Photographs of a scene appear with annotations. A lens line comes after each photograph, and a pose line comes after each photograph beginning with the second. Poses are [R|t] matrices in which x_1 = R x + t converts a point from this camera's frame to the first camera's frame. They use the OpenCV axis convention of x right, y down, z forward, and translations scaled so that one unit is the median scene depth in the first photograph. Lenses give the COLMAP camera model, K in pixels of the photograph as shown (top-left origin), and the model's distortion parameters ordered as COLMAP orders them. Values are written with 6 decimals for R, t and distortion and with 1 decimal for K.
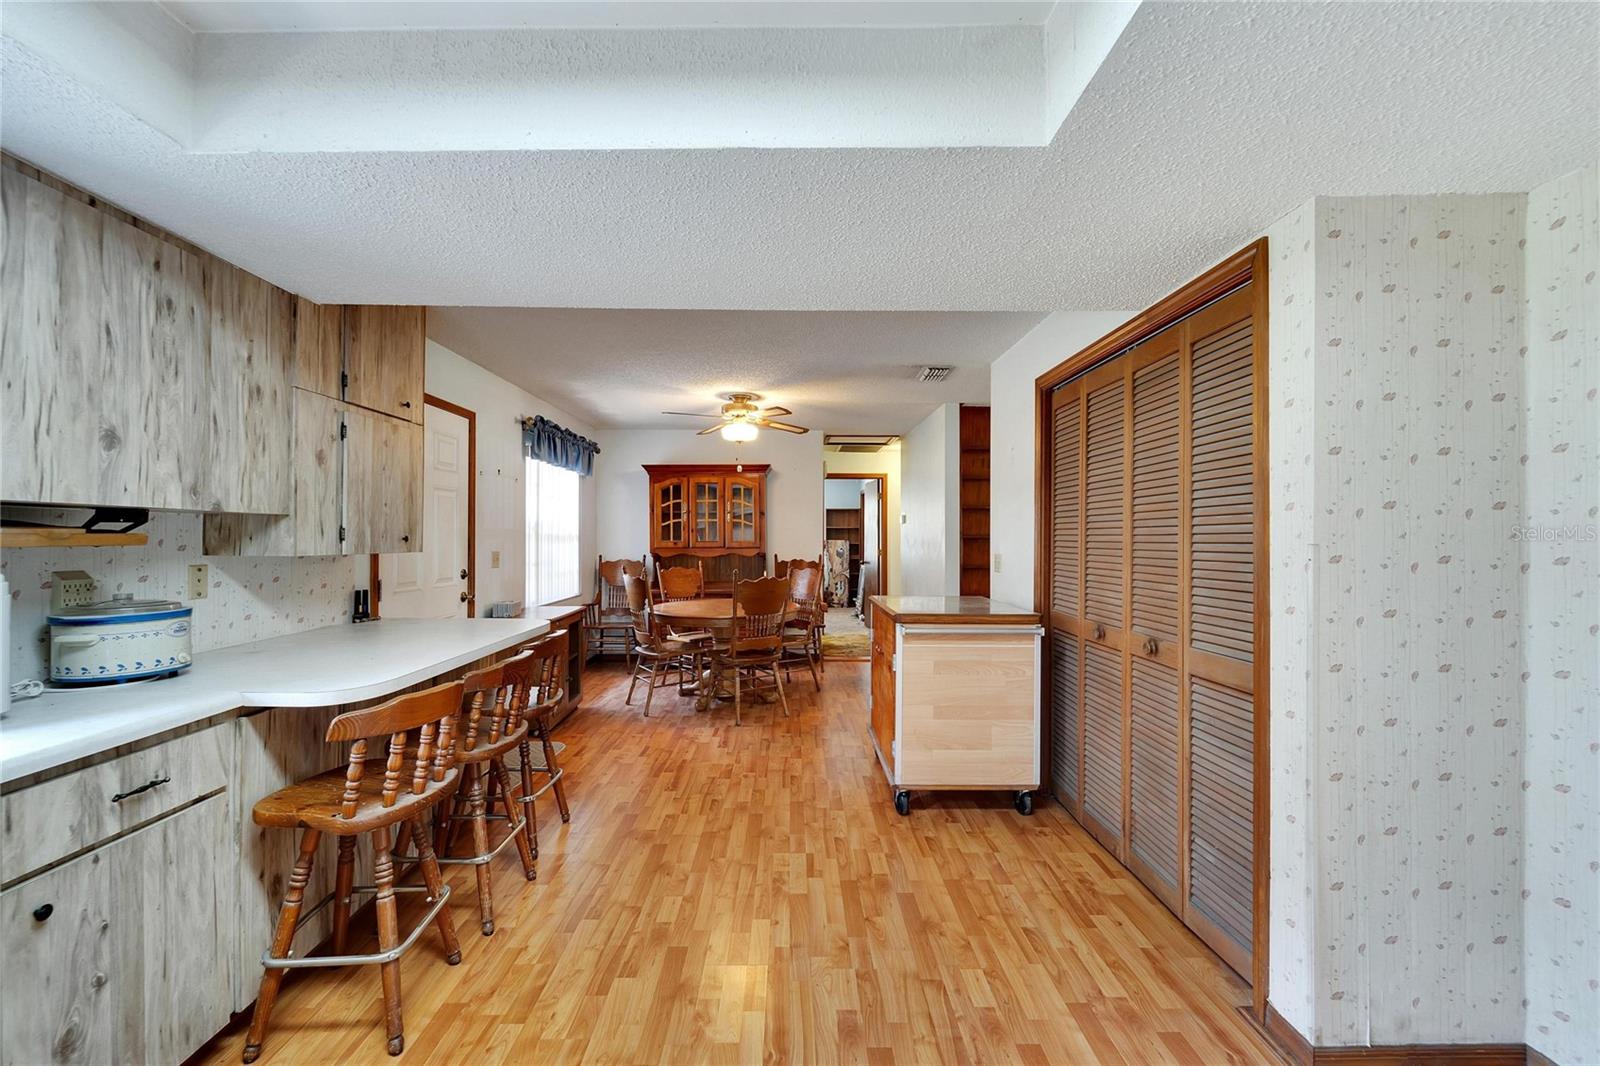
lens RADIAL K [[654.6, 0, 784.5], [0, 654.6, 542.7], [0, 0, 1]] dist [-0.001373, 0.000033]
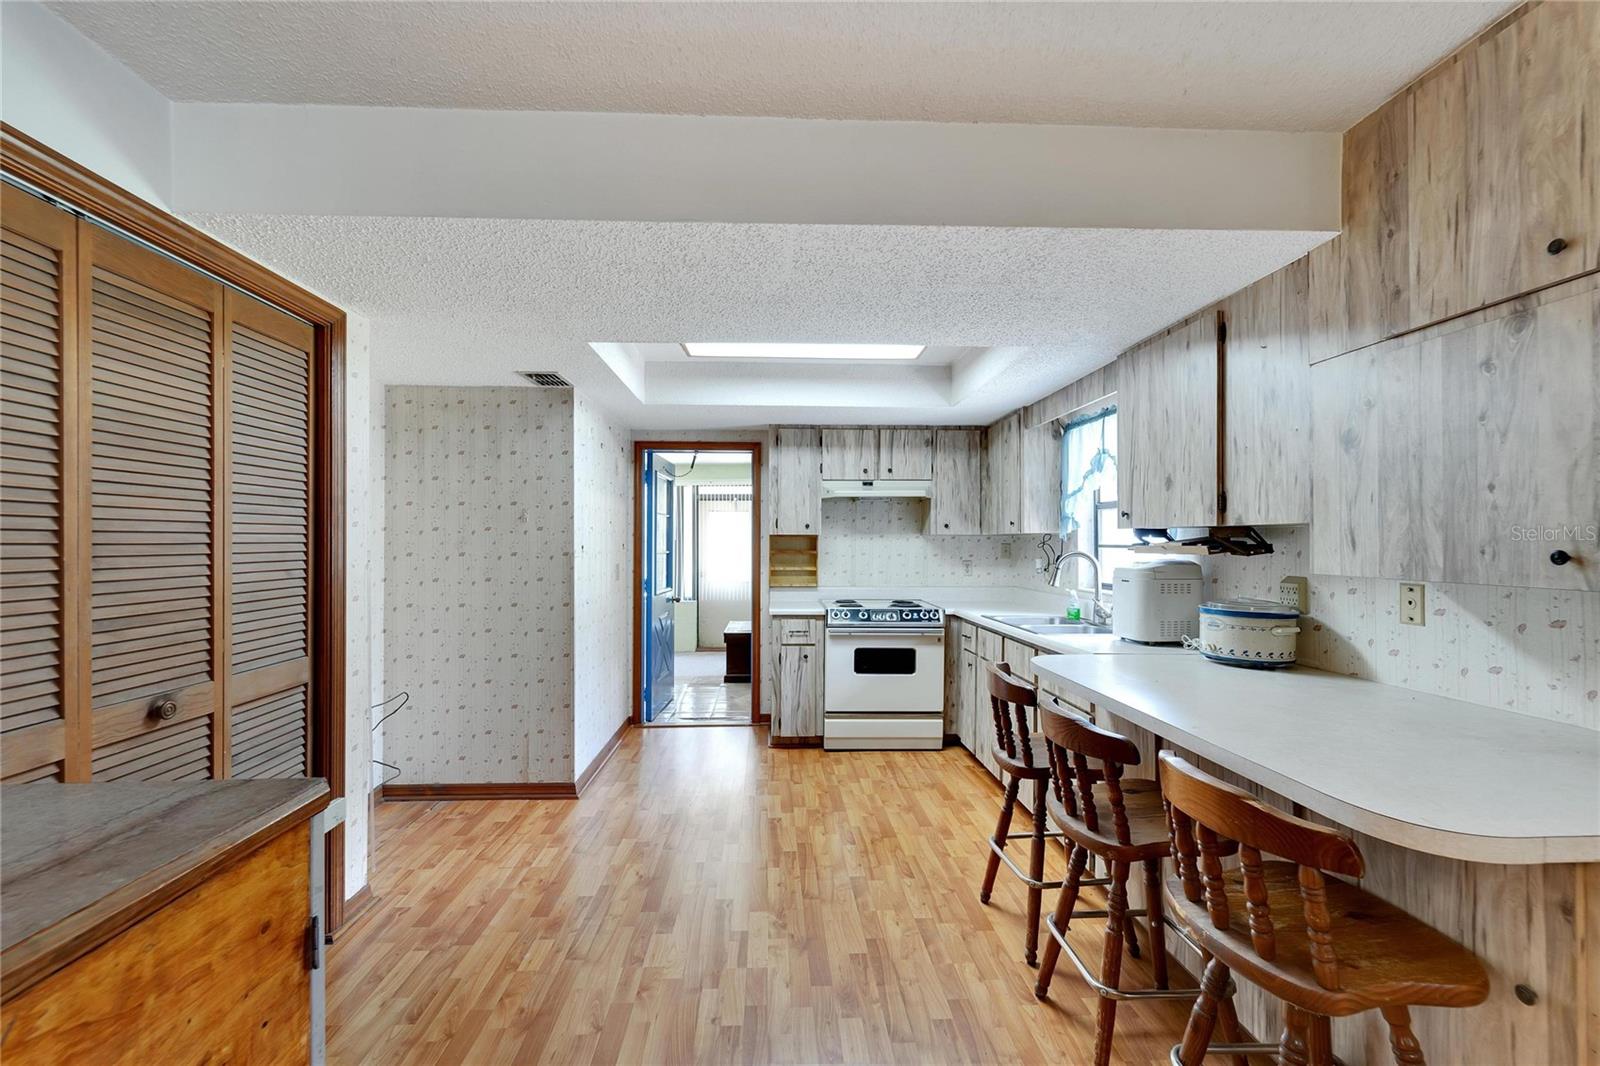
lens RADIAL K [[654.6, 0, 784.5], [0, 654.6, 542.7], [0, 0, 1]] dist [-0.001373, 0.000033]
pose [[-0.999308, -0.003279, -0.037047, -0.072676], [-0.003538, 0.999970, 0.006926, -0.023180], [0.037023, 0.007052, -0.999290, 1.942185]]
